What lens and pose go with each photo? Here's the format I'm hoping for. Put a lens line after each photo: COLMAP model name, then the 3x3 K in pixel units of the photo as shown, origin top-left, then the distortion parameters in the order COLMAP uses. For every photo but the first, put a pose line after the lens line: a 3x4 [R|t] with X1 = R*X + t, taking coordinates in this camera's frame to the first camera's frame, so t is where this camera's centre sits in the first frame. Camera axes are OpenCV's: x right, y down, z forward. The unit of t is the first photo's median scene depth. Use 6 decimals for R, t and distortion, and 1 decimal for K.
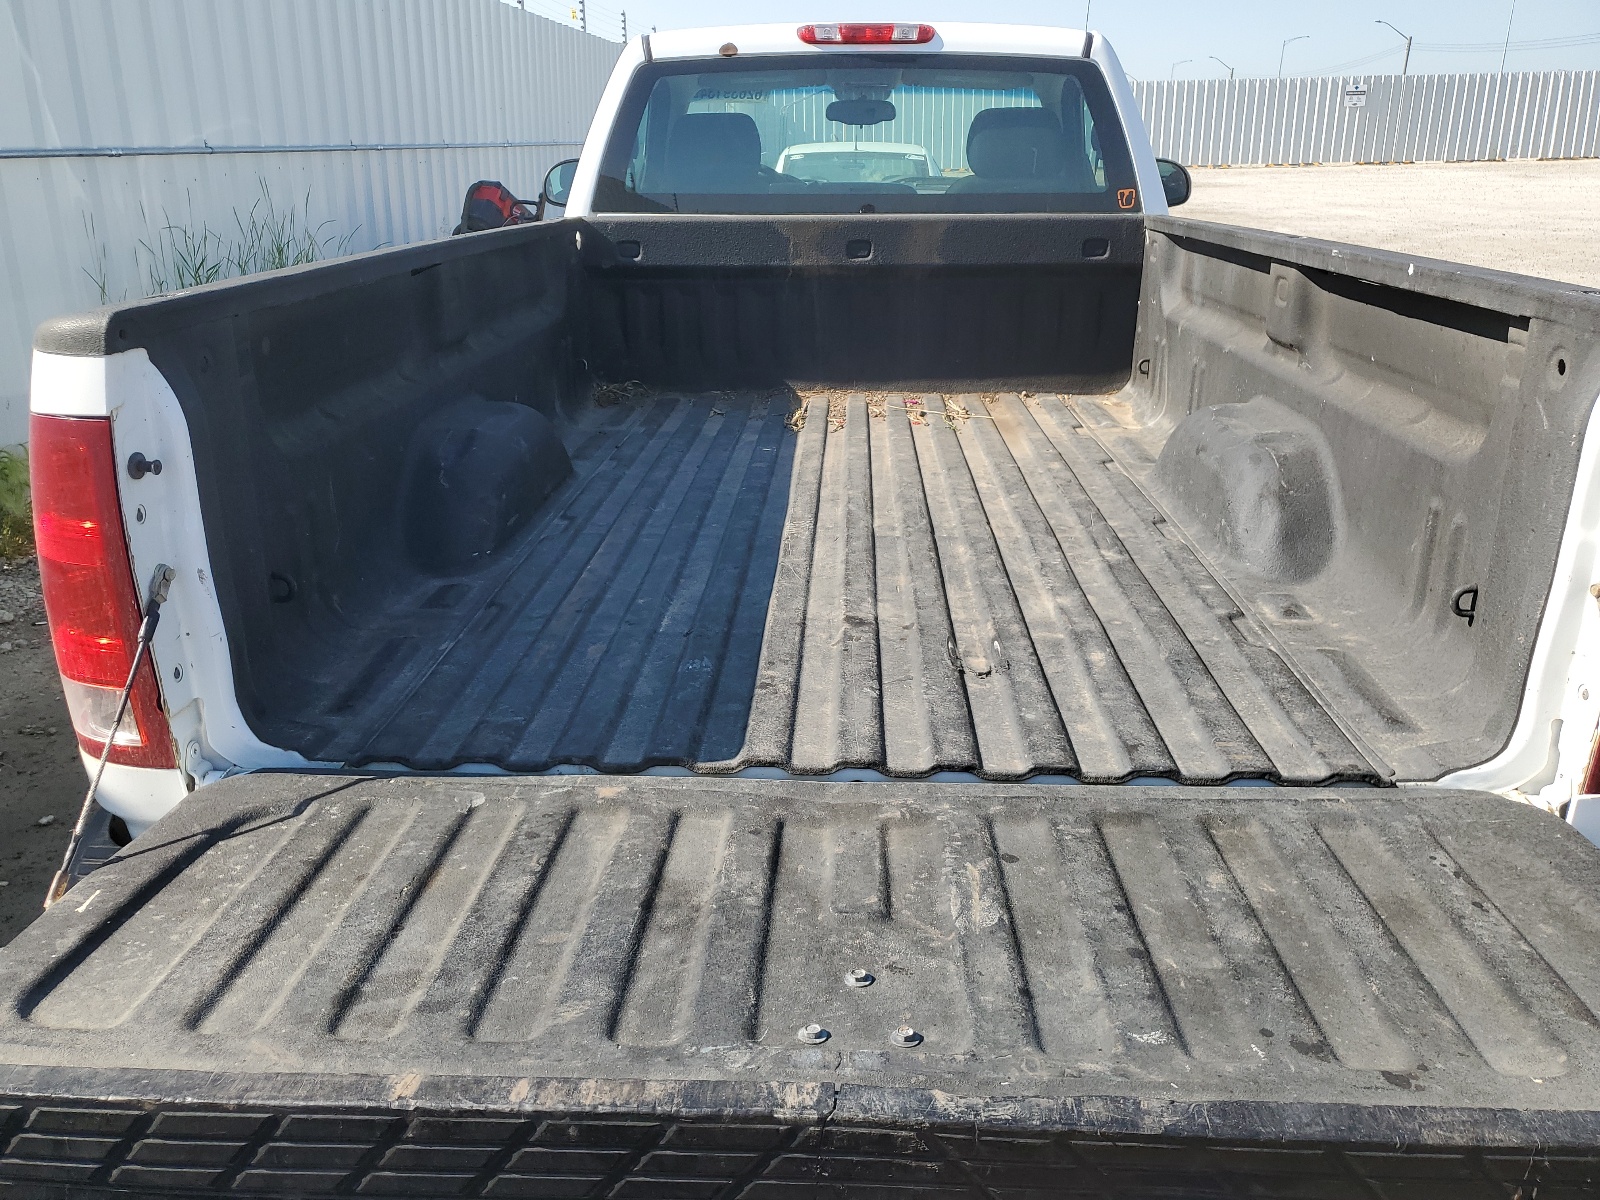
lens RADIAL K [[1319.3, 0, 794.9], [0, 1319.3, 596.6], [0, 0, 1]] dist [-0.067711, 0.053849]
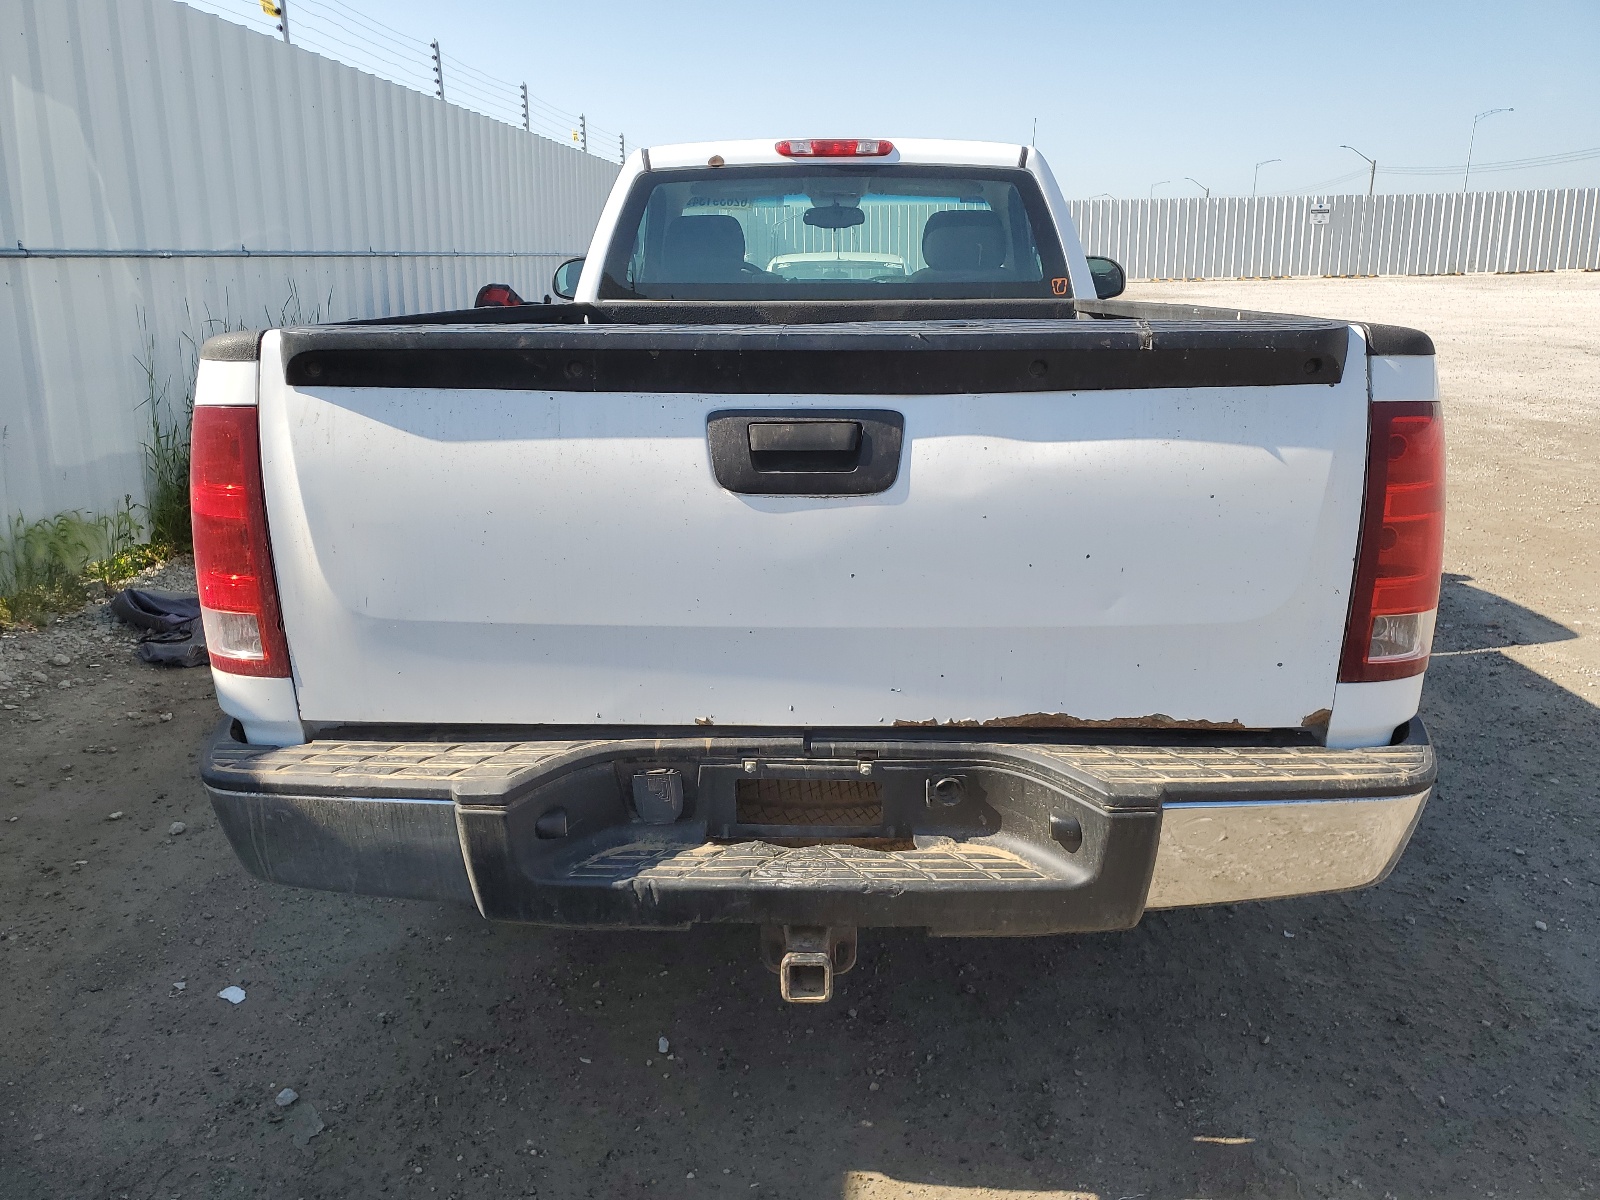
lens RADIAL K [[1319.3, 0, 804.7], [0, 1319.3, 606.2], [0, 0, 1]] dist [-0.067711, 0.053849]
pose [[0.999920, -0.002906, 0.012321, 0.010748], [0.003845, 0.997033, -0.076884, 0.057458], [-0.012061, 0.076925, 0.996964, -0.115819]]
